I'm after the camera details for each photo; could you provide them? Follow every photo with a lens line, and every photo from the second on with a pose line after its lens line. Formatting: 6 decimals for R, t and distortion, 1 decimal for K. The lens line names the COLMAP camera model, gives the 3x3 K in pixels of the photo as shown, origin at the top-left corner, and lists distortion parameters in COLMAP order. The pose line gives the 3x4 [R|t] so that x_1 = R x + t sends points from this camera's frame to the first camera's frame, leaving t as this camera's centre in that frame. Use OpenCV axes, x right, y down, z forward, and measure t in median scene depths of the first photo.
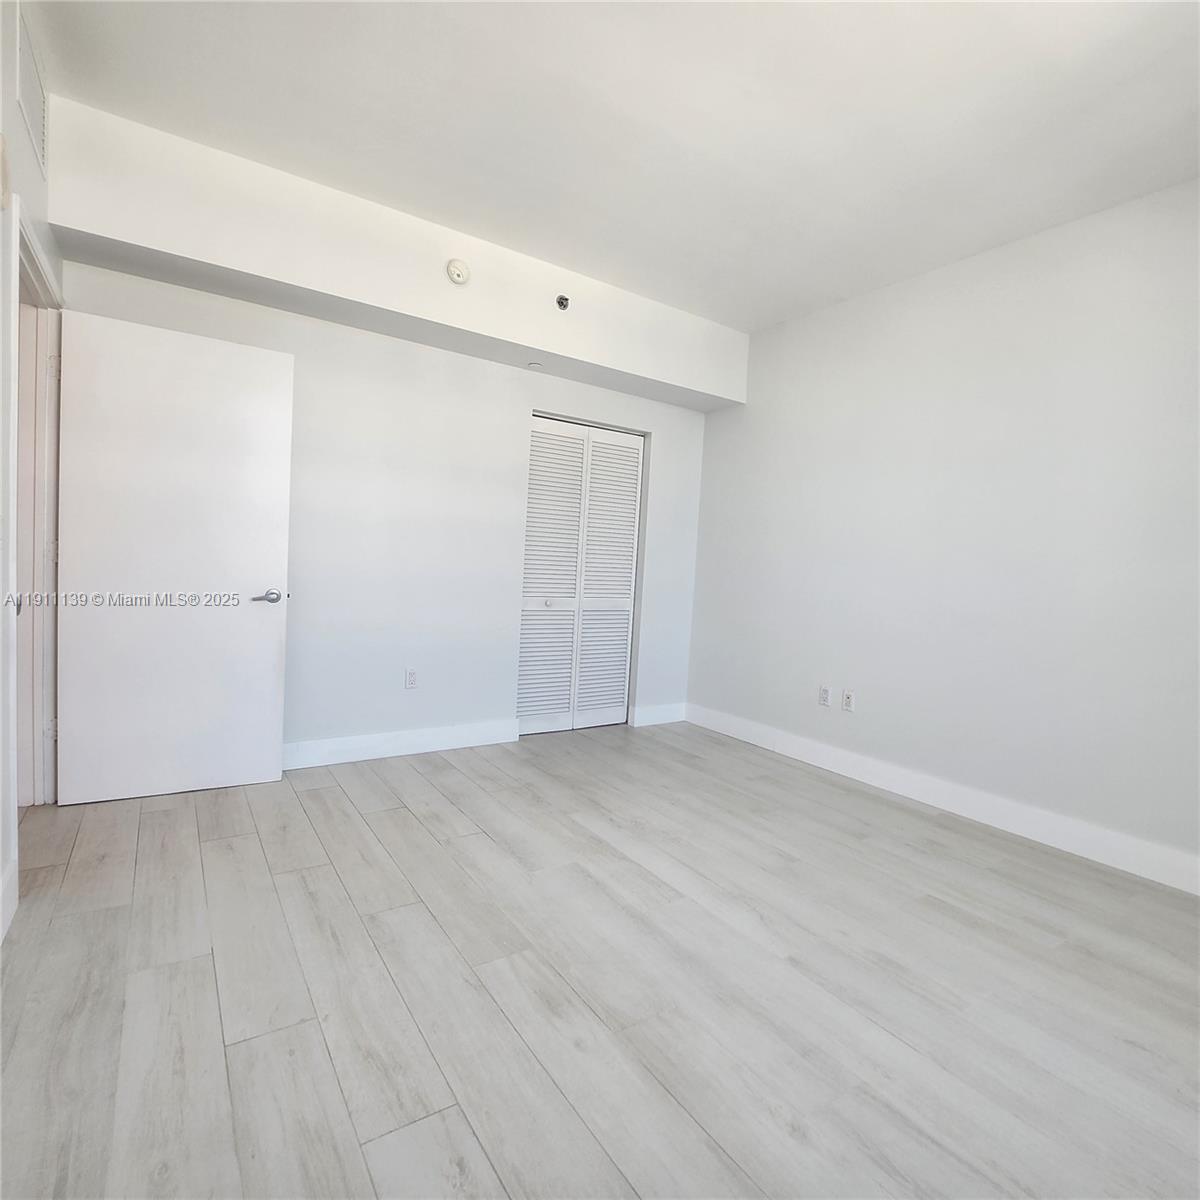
lens RADIAL K [[640.8, 0, 586.1], [0, 640.8, 603.9], [0, 0, 1]] dist [-0.009636, -0.003553]
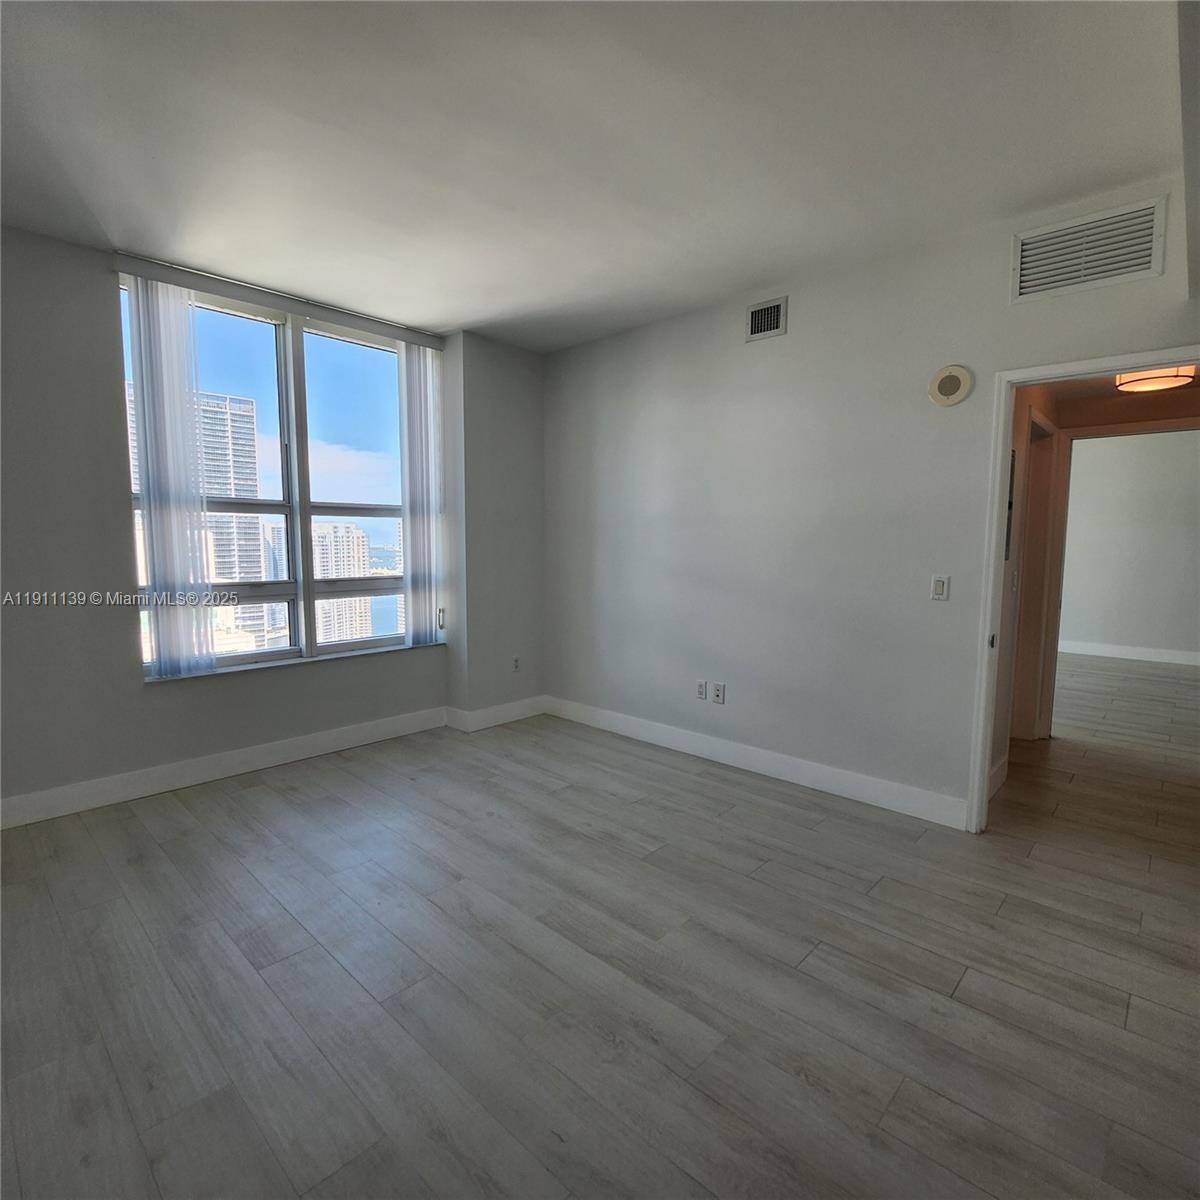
lens RADIAL K [[640.8, 0, 583.8], [0, 640.8, 601.5], [0, 0, 1]] dist [-0.009636, -0.003553]
pose [[-0.974219, -0.036990, -0.222552, 0.257336], [-0.070386, 0.987064, 0.144053, -0.161109], [0.214345, 0.156004, -0.964219, 1.518517]]
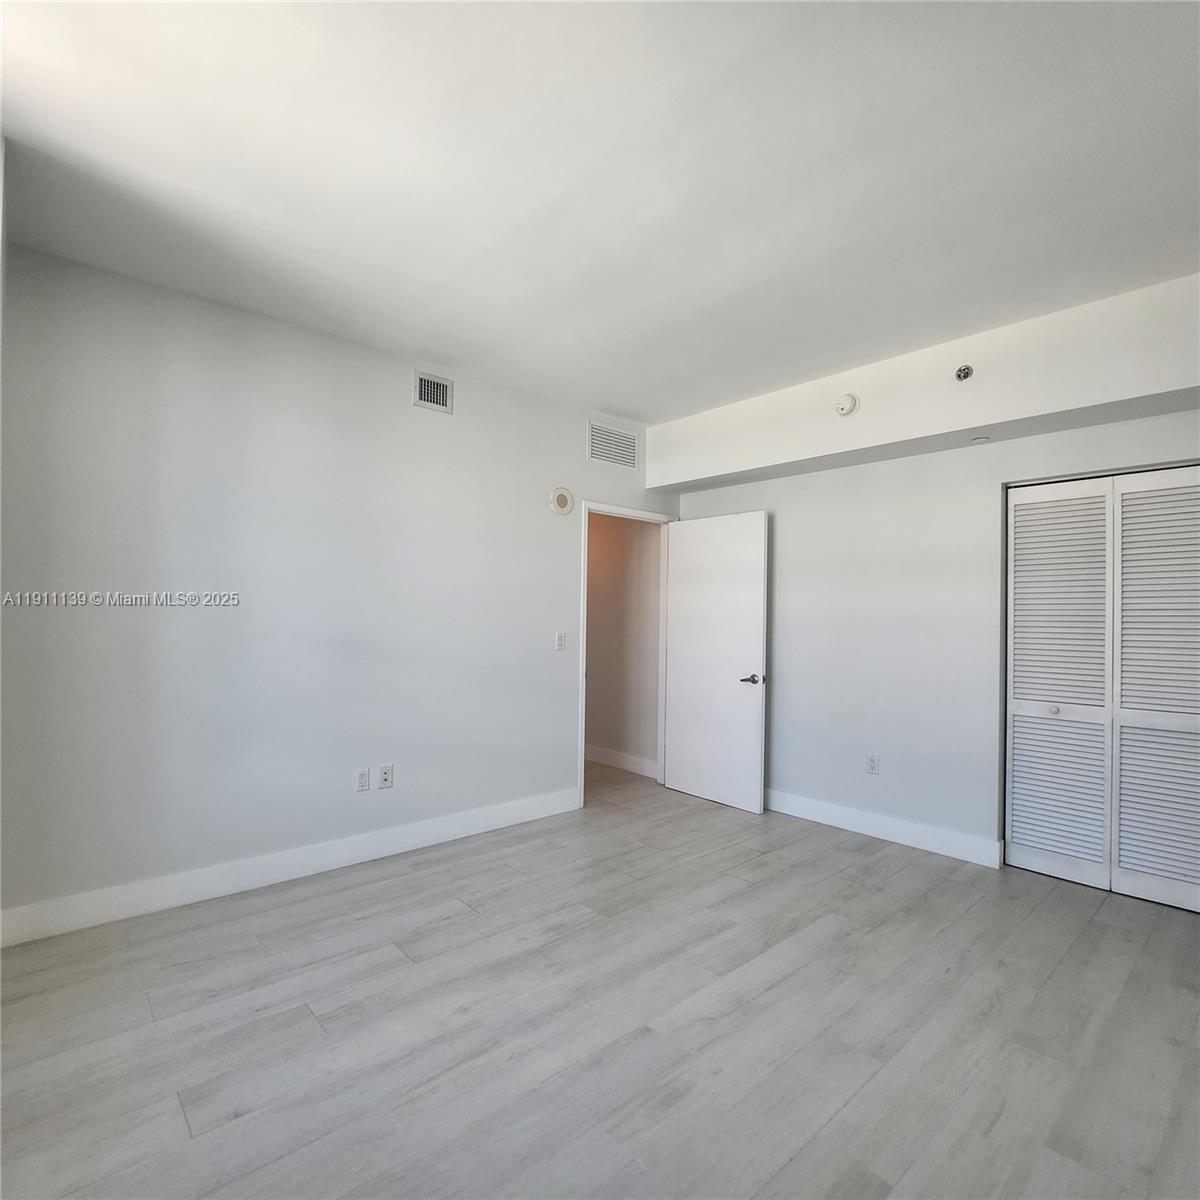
lens RADIAL K [[640.8, 0, 593.3], [0, 640.8, 600.7], [0, 0, 1]] dist [-0.009636, -0.003553]
pose [[0.141859, -0.073242, -0.987174, 0.949770], [-0.067844, 0.994195, -0.083512, -0.045025], [0.987559, 0.078821, 0.136066, 0.469188]]
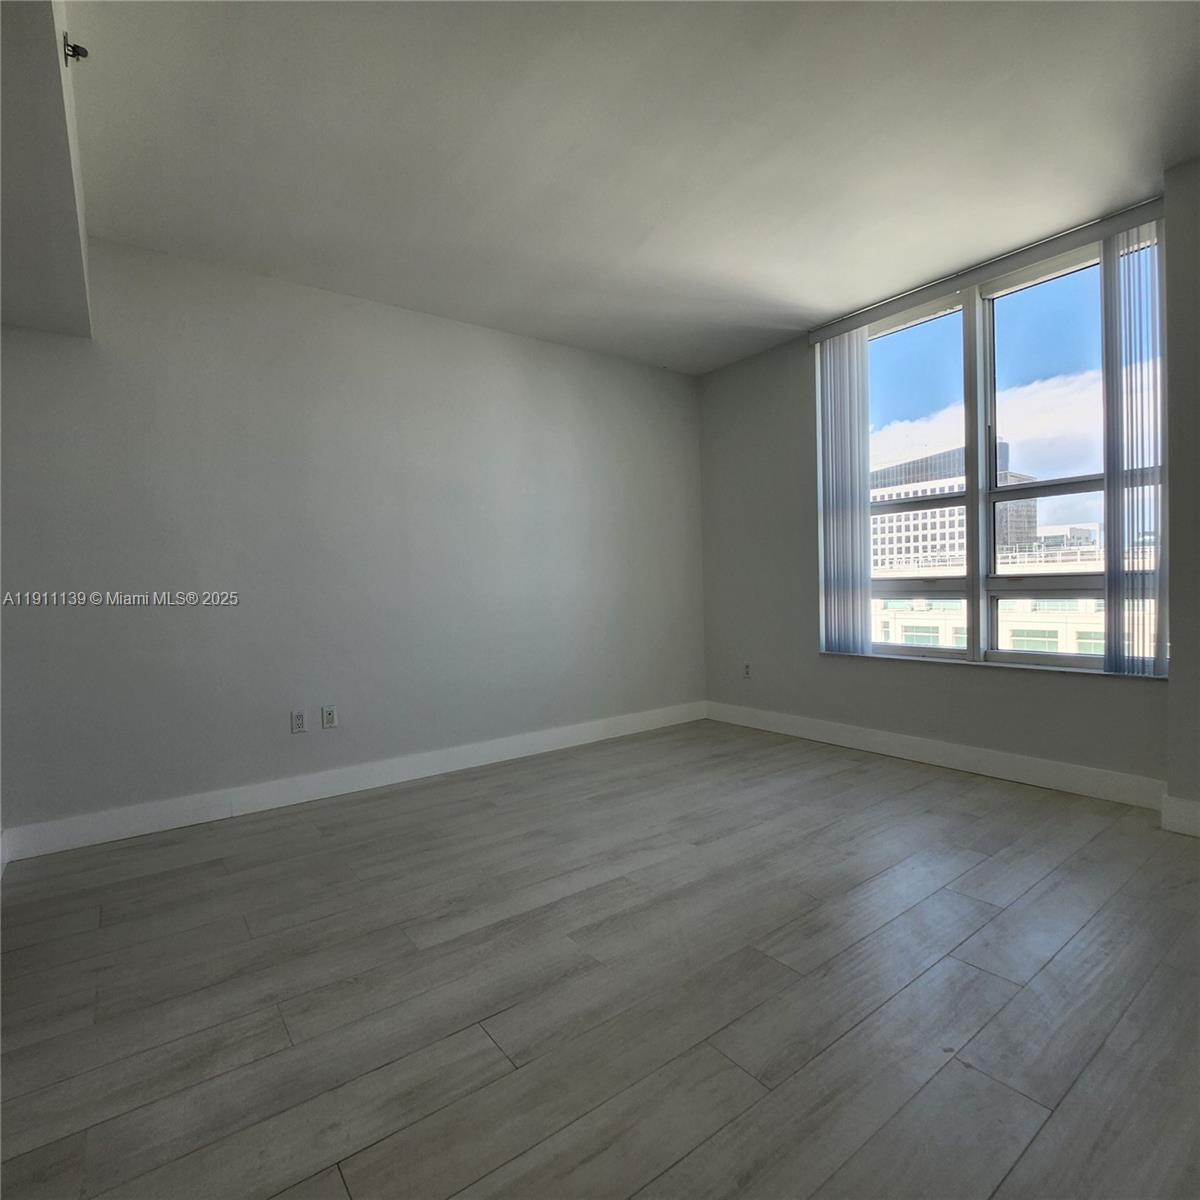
lens RADIAL K [[640.8, 0, 596.2], [0, 640.8, 604.2], [0, 0, 1]] dist [-0.009636, -0.003553]
pose [[-0.057111, -0.081669, 0.995022, -0.697104], [0.087068, 0.992444, 0.086455, -0.079177], [-0.994564, 0.091572, -0.049569, 0.828425]]
